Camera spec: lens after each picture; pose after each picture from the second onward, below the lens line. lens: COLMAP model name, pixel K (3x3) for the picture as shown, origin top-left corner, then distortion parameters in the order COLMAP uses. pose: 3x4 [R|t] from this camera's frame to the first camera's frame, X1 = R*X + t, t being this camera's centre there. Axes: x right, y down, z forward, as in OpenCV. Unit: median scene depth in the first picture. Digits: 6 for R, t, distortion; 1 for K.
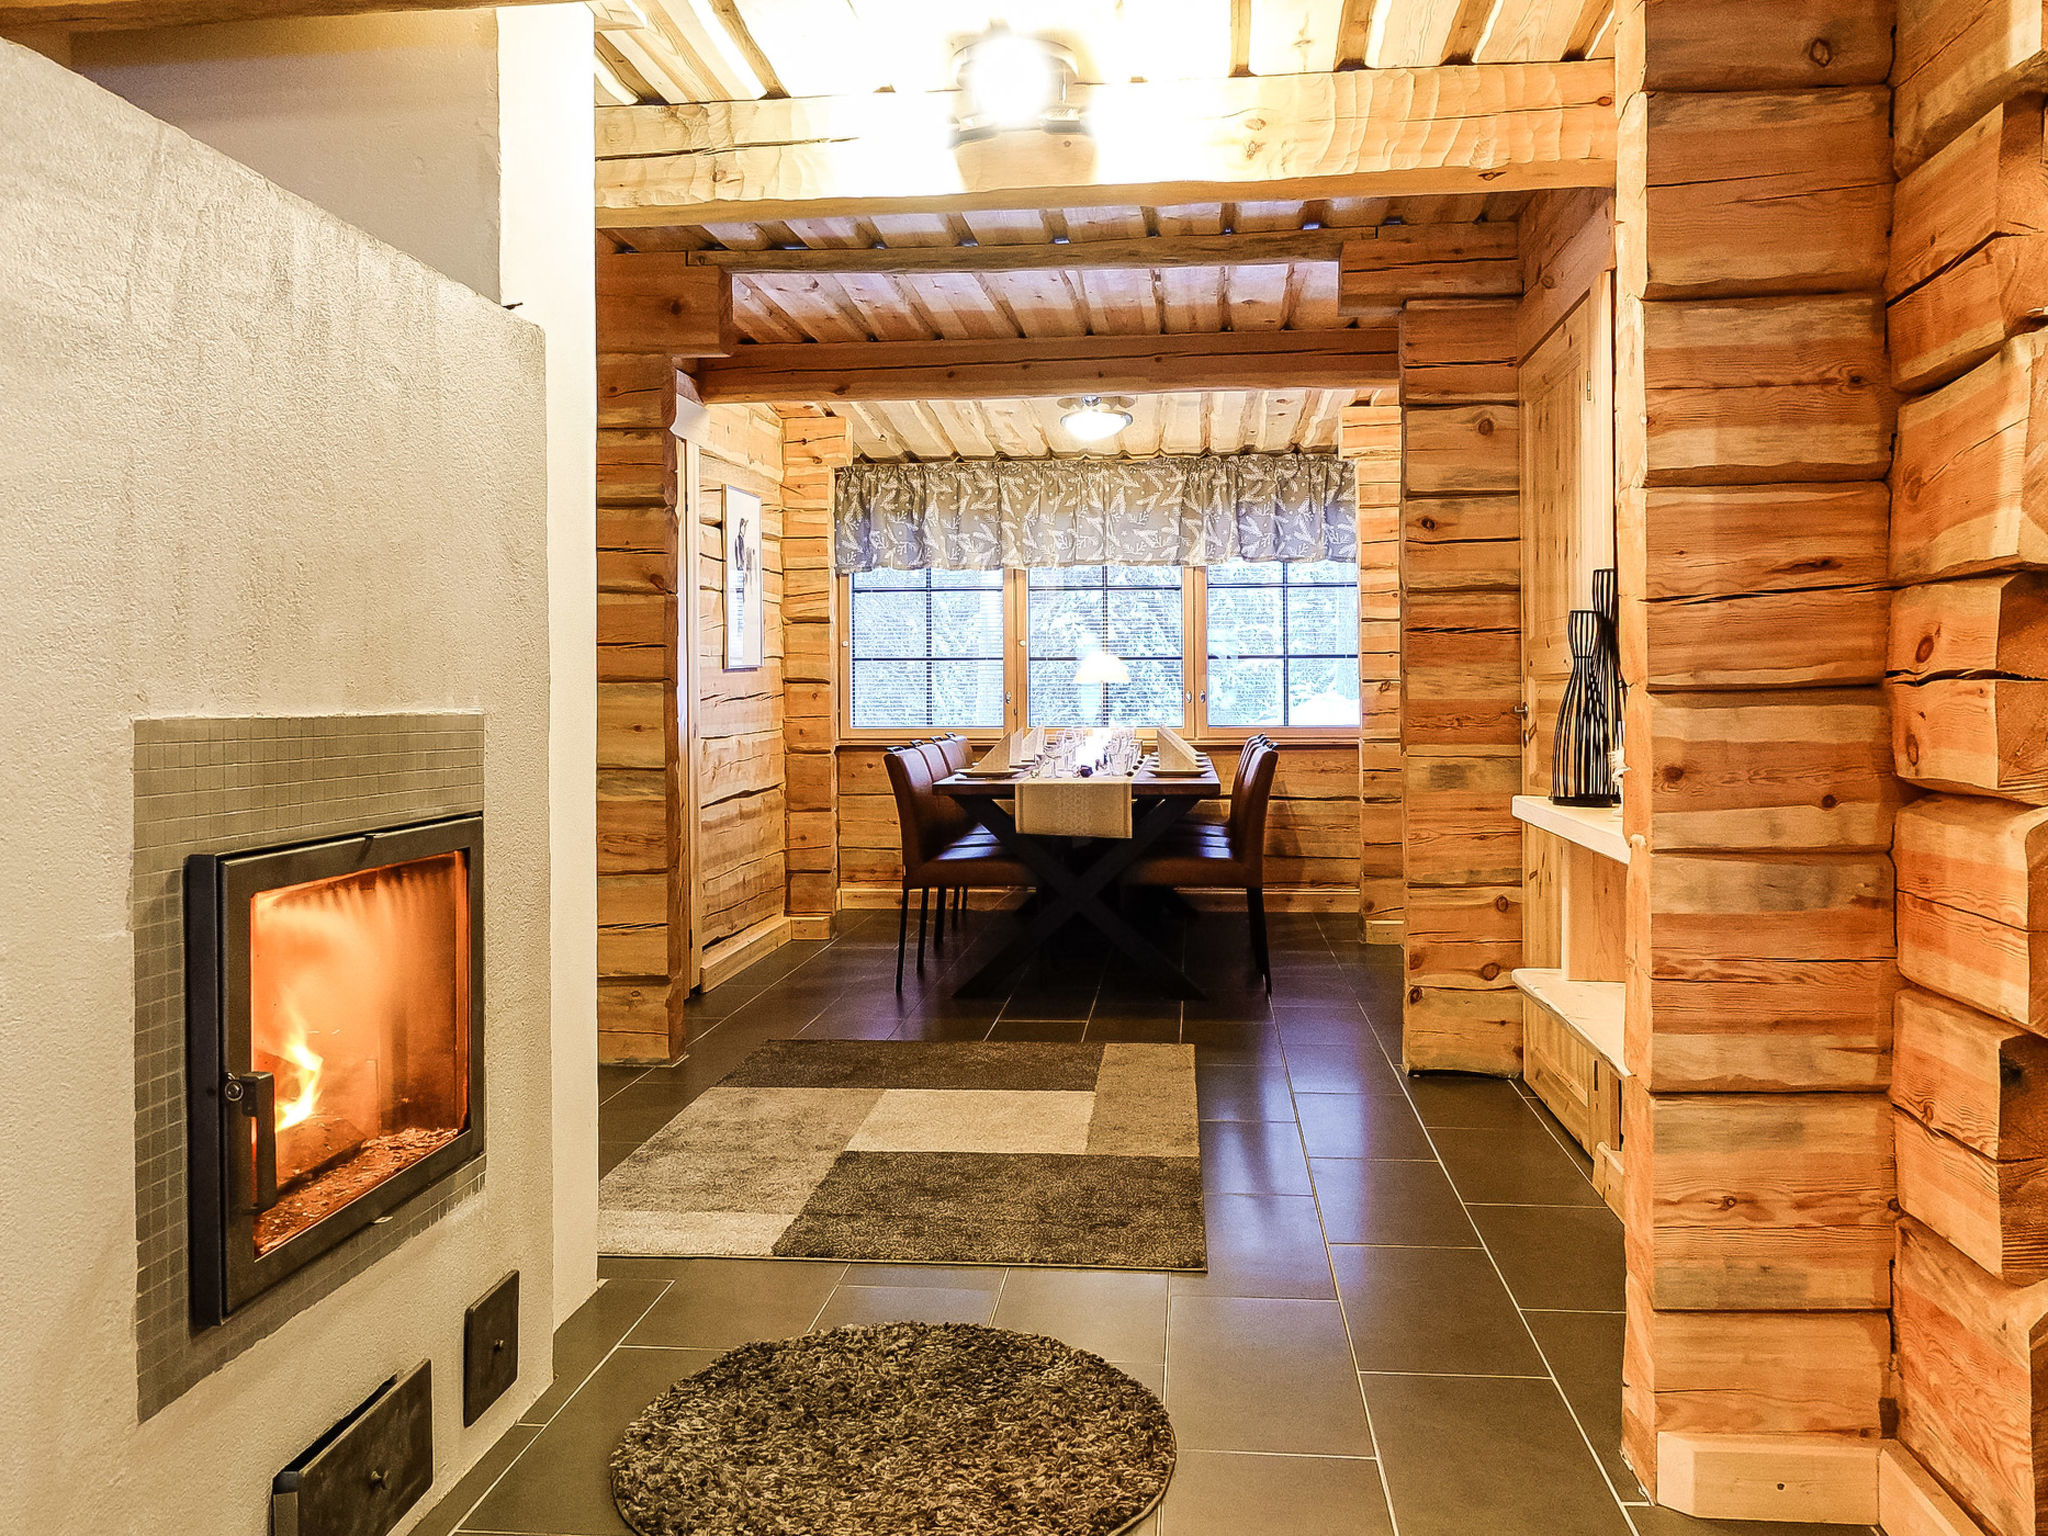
lens RADIAL K [[1636.2, 0, 1028.9], [0, 1636.2, 708.9], [0, 0, 1]] dist [0.004735, 0.004338]
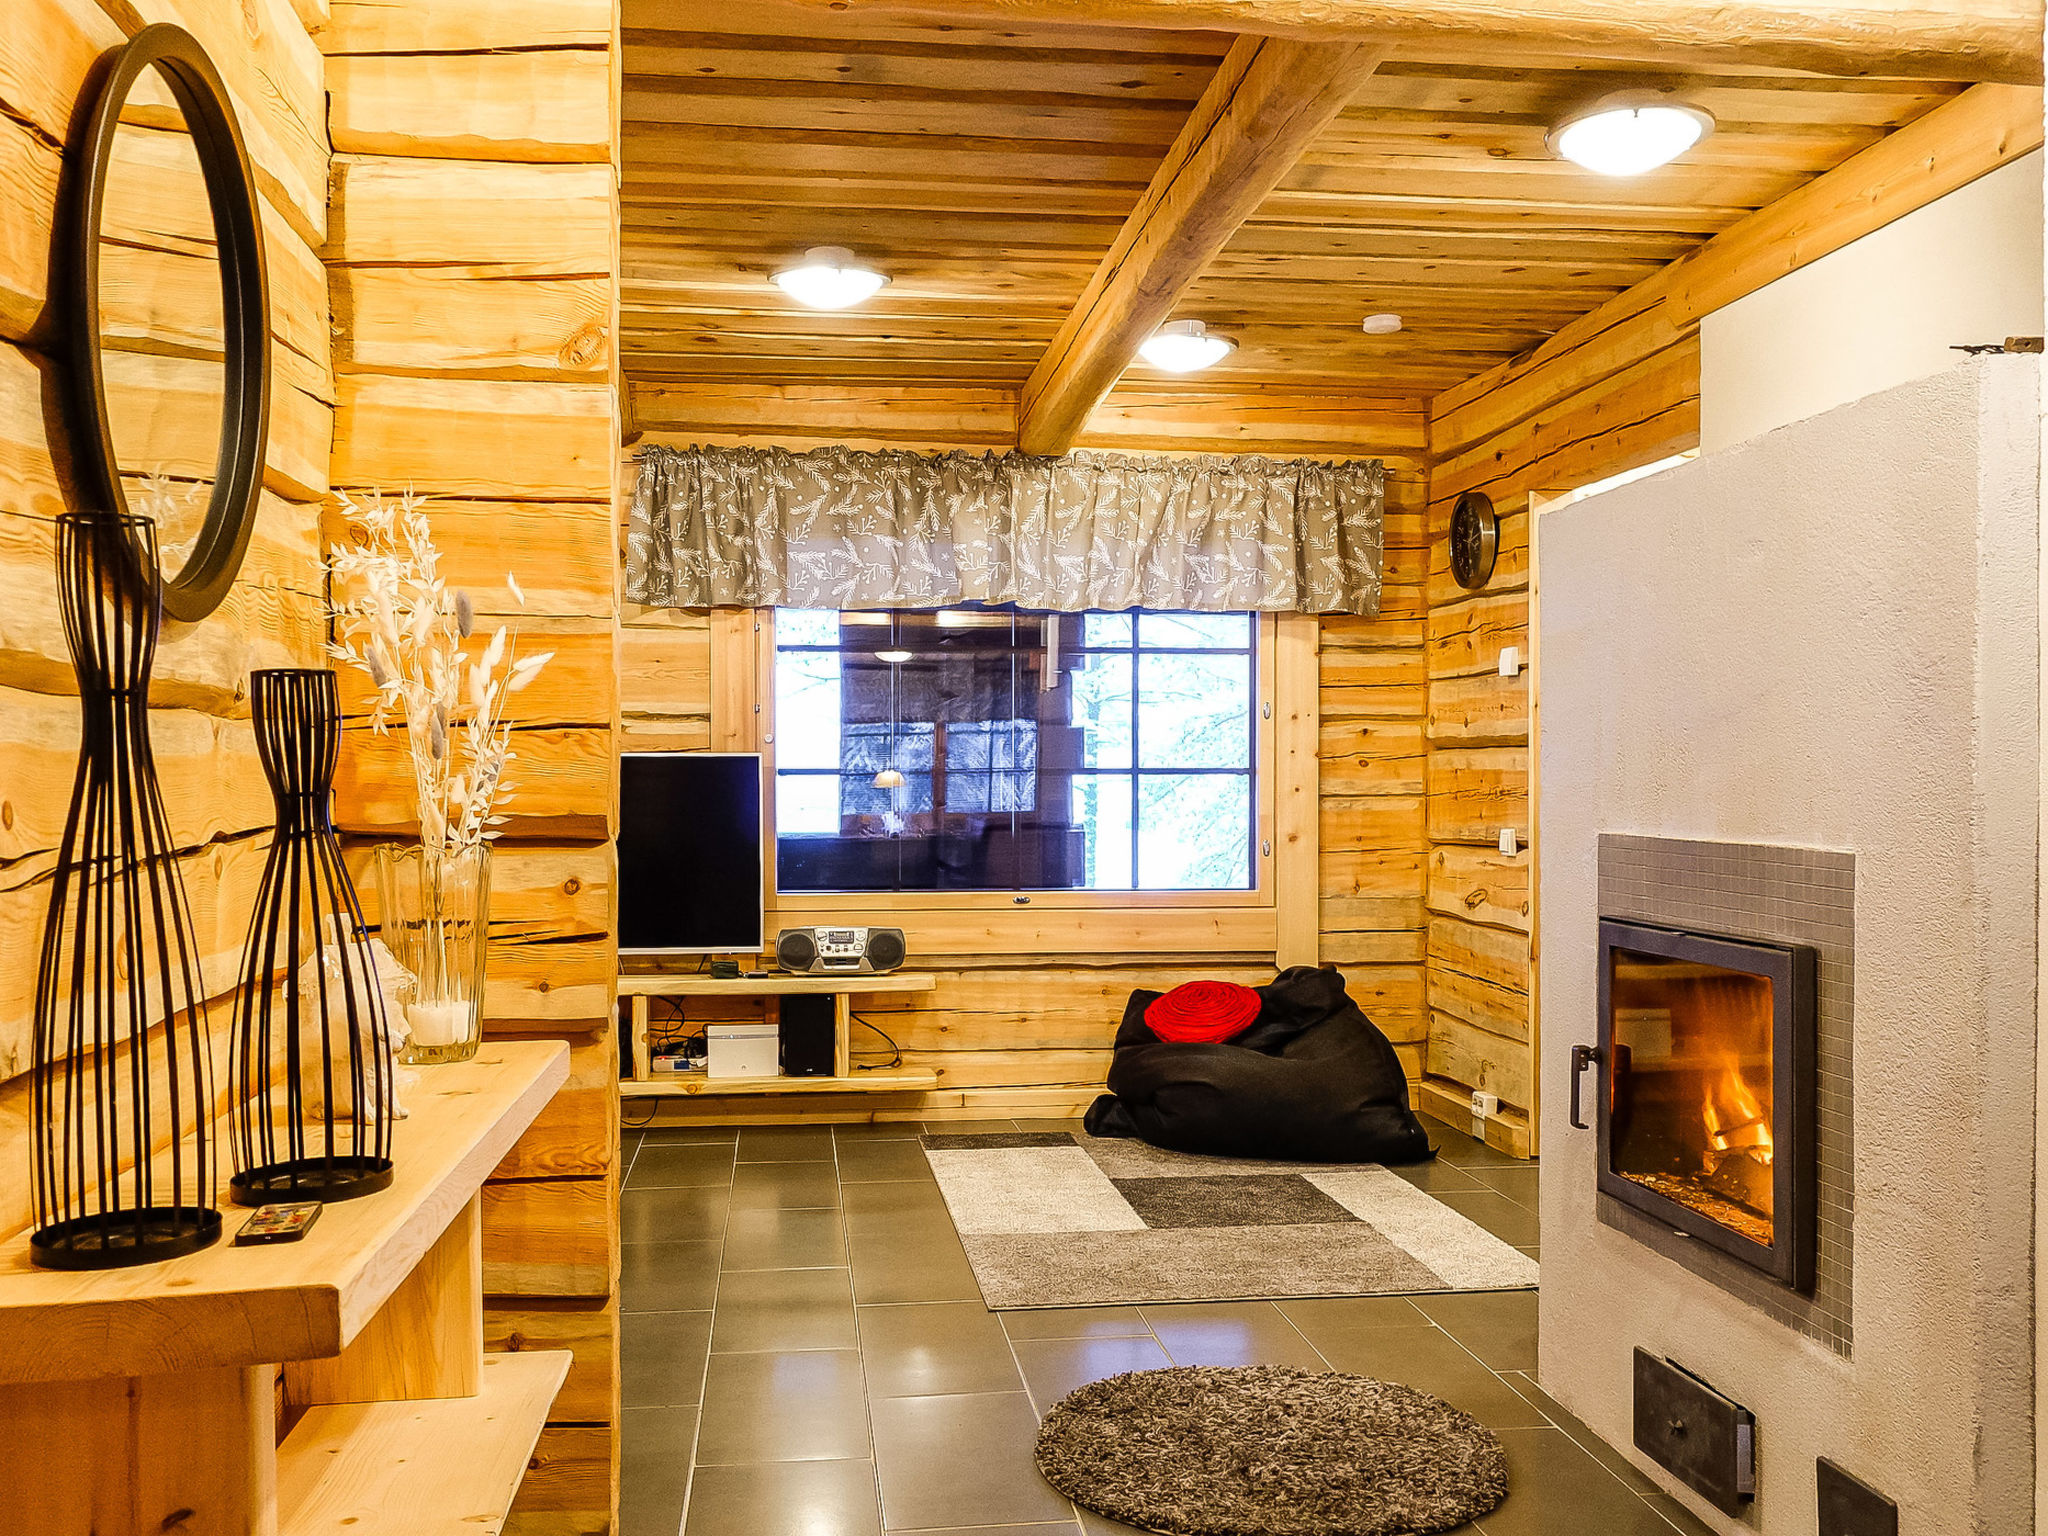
lens RADIAL K [[1897.8, 0, 1024.0], [0, 1897.8, 768.0], [0, 0, 1]] dist [-0.003306, -0.003812]
pose [[-0.974003, 0.007665, -0.226405, 0.123734], [0.006140, 0.999953, 0.007436, -0.018926], [0.226452, 0.005853, -0.974005, 0.652287]]
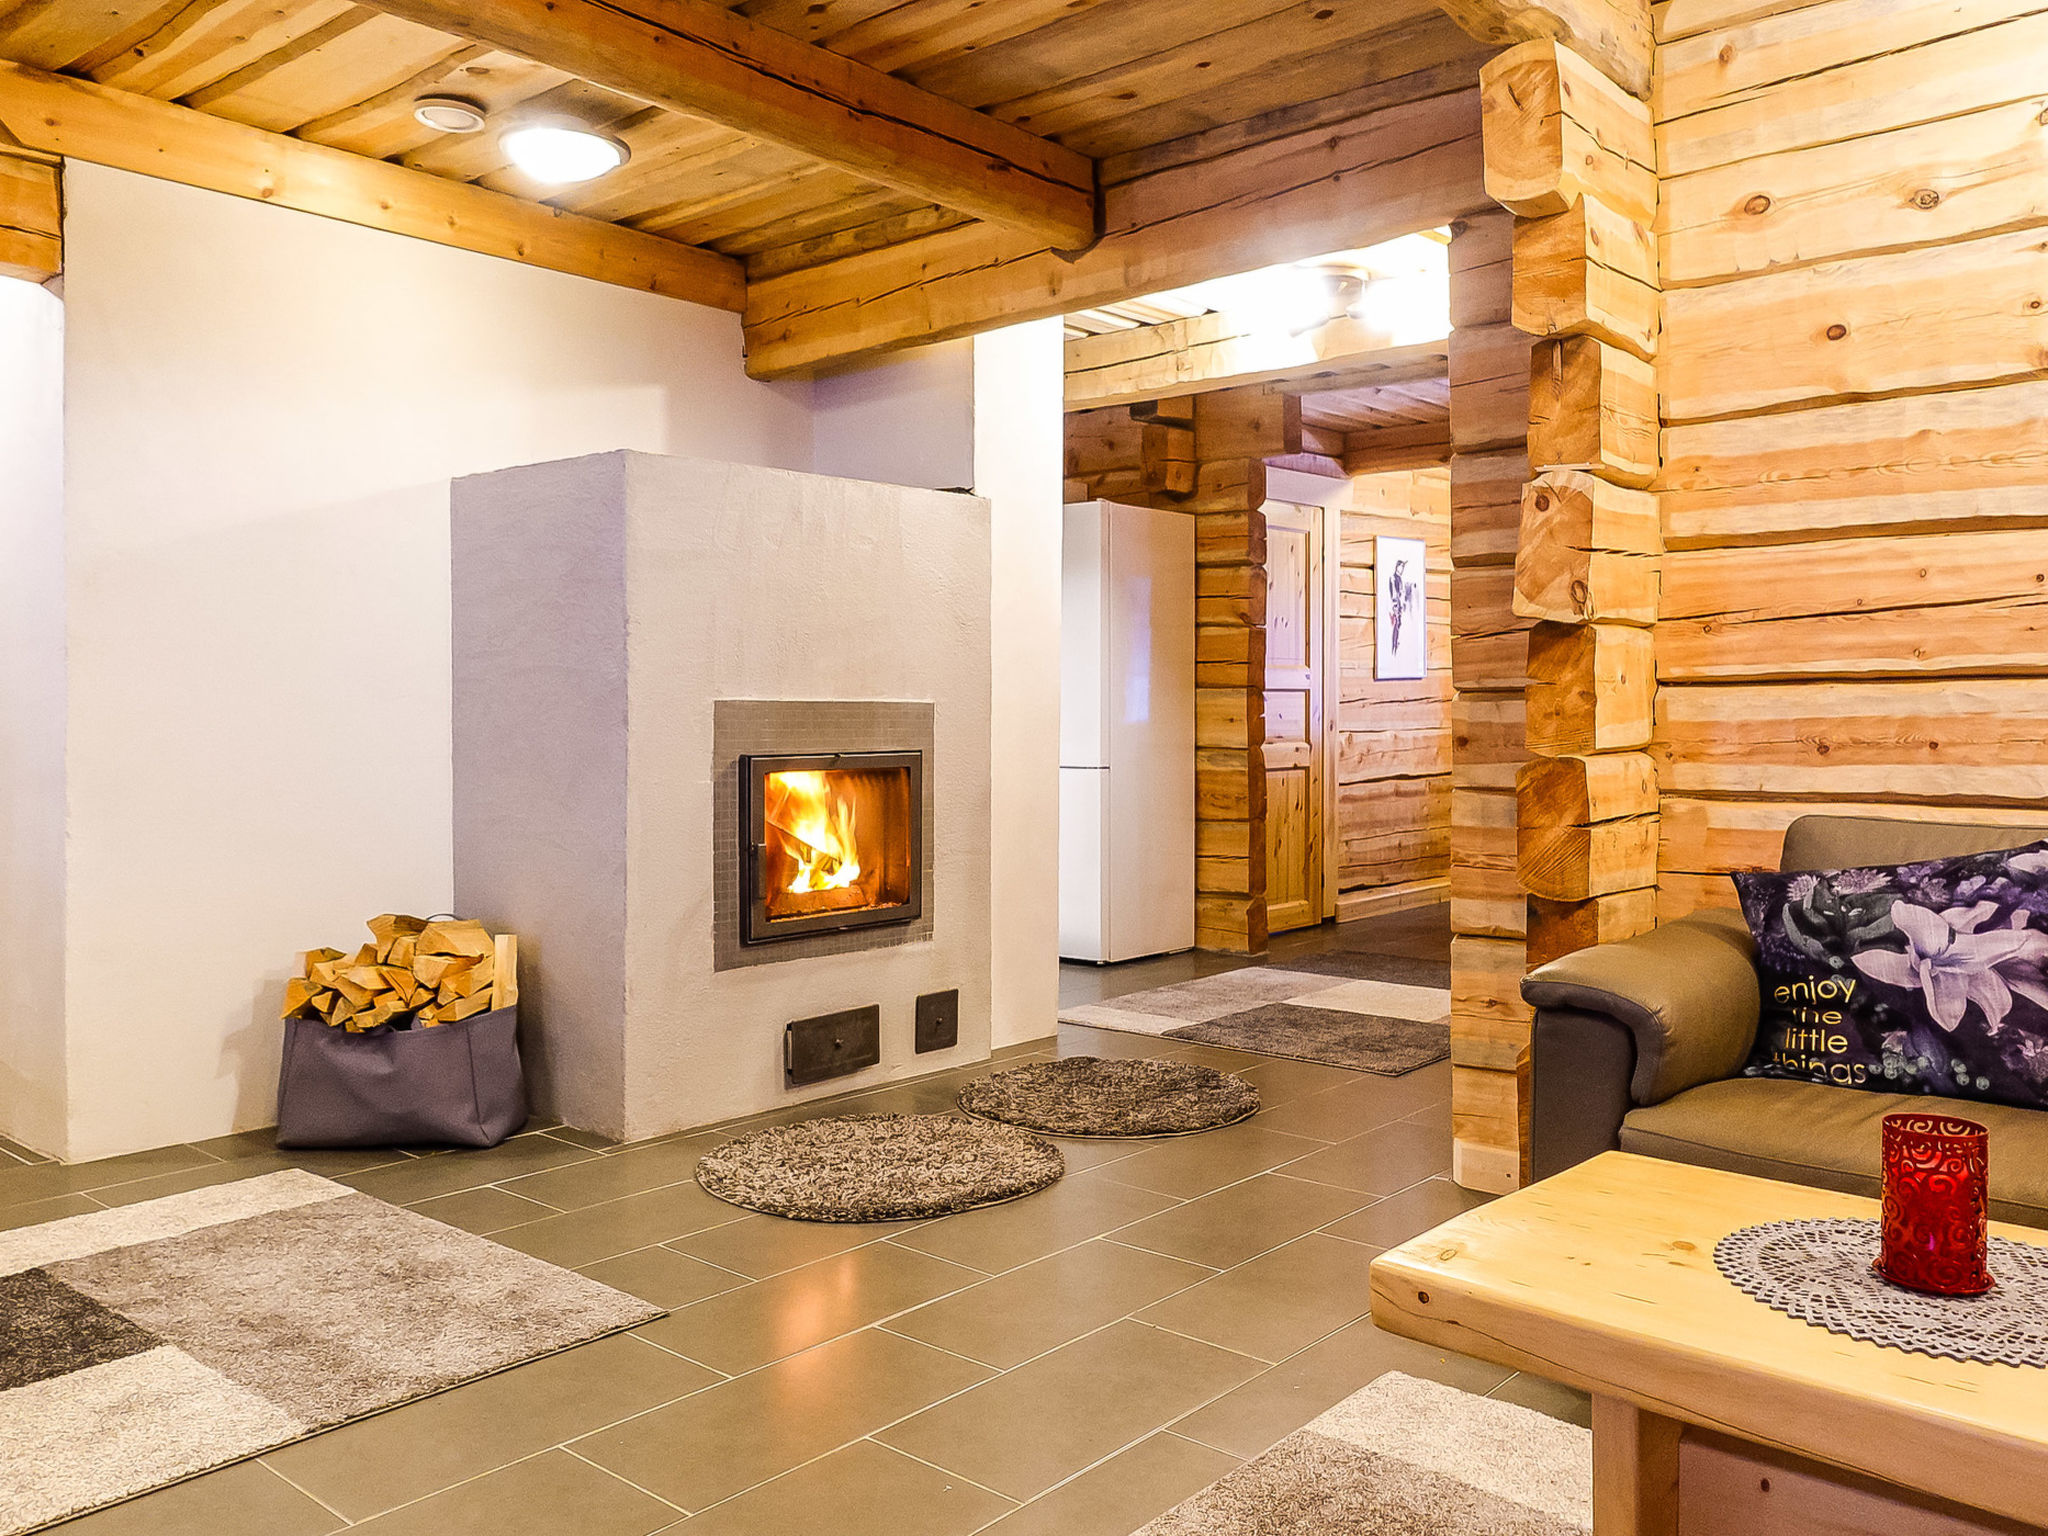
lens RADIAL K [[1613.2, 0, 1043.8], [0, 1613.2, 742.9], [0, 0, 1]] dist [-0.005064, 0.001667]
pose [[0.819883, 0.019448, -0.572200, 0.301112], [-0.010452, 0.999765, 0.019005, 0.004566], [0.572435, -0.009601, 0.819894, -0.177643]]
